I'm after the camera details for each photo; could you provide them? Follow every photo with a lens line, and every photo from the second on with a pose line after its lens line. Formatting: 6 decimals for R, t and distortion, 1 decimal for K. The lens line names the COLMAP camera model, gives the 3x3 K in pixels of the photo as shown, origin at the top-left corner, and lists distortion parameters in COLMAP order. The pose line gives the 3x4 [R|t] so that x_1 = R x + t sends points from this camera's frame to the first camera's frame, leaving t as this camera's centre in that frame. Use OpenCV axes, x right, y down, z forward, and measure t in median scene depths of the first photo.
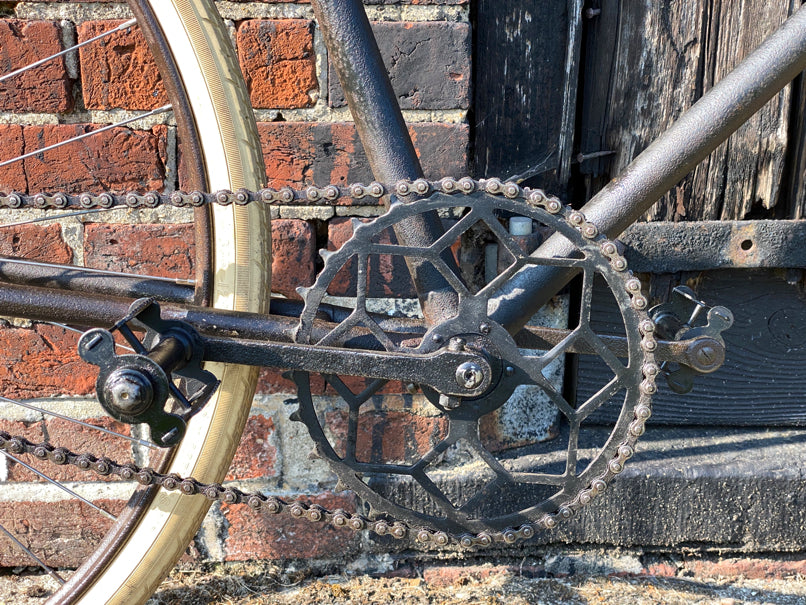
lens RADIAL K [[1227.5, 0, 403.0], [0, 1227.5, 322.0], [0, 0, 1]] dist [0.215615, -0.831511]
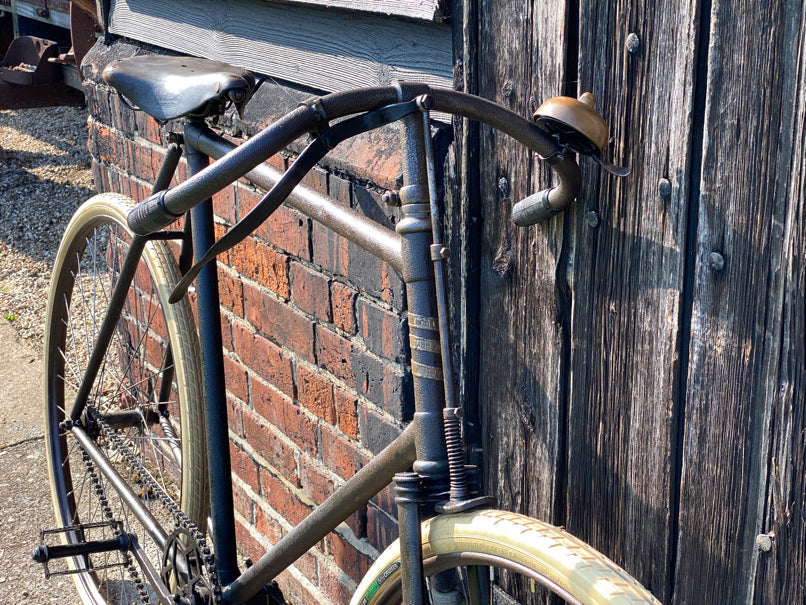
lens RADIAL K [[1200.8, 0, 402.3], [0, 1200.8, 311.0], [0, 0, 1]] dist [0.114404, -0.063630]
pose [[0.498949, 0.282262, -0.819377, 1.270405], [-0.256042, 0.951279, 0.171786, -0.638138], [0.827945, 0.124082, 0.546911, 0.070485]]
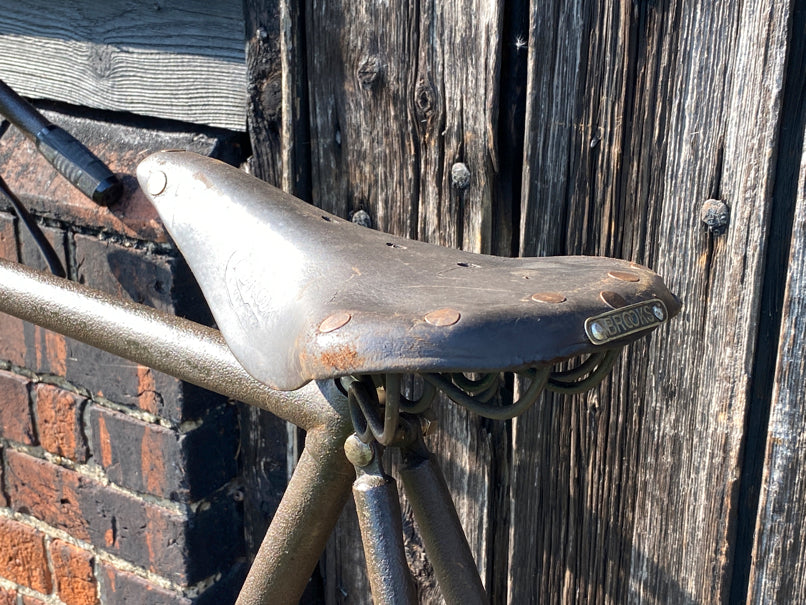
lens RADIAL K [[1230.2, 0, 354.2], [0, 1230.2, 317.8], [0, 0, 1]] dist [0.217752, -0.808098]
pose [[0.779245, 0.213278, -0.589313, 0.723791], [-0.188394, 0.976539, 0.104306, -0.594576], [0.597733, 0.029743, 0.801143, 0.171628]]
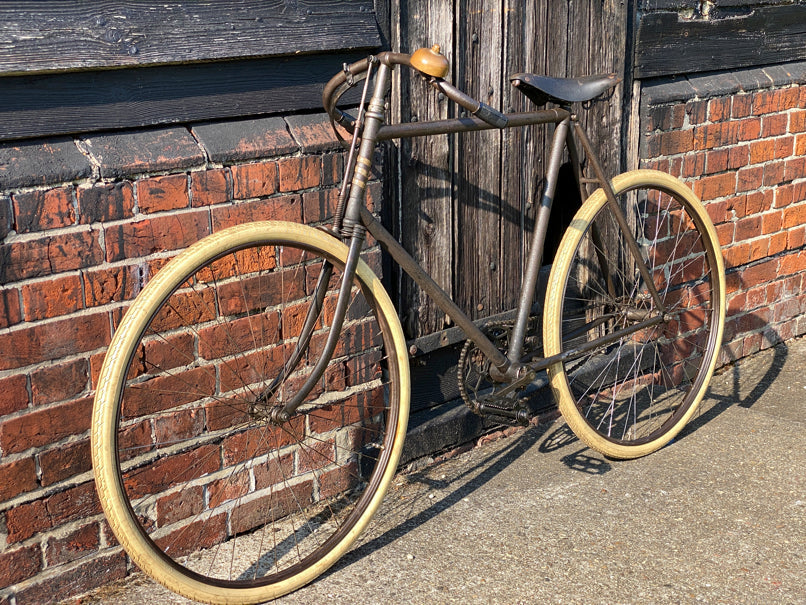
lens RADIAL K [[1194.1, 0, 389.9], [0, 1194.1, 303.4], [0, 0, 1]] dist [0.137089, -0.099423]
pose [[0.744013, -0.185572, 0.641879, -1.660220], [0.234054, 0.972174, 0.009766, -0.206301], [-0.625830, 0.142968, 0.766744, -1.115808]]
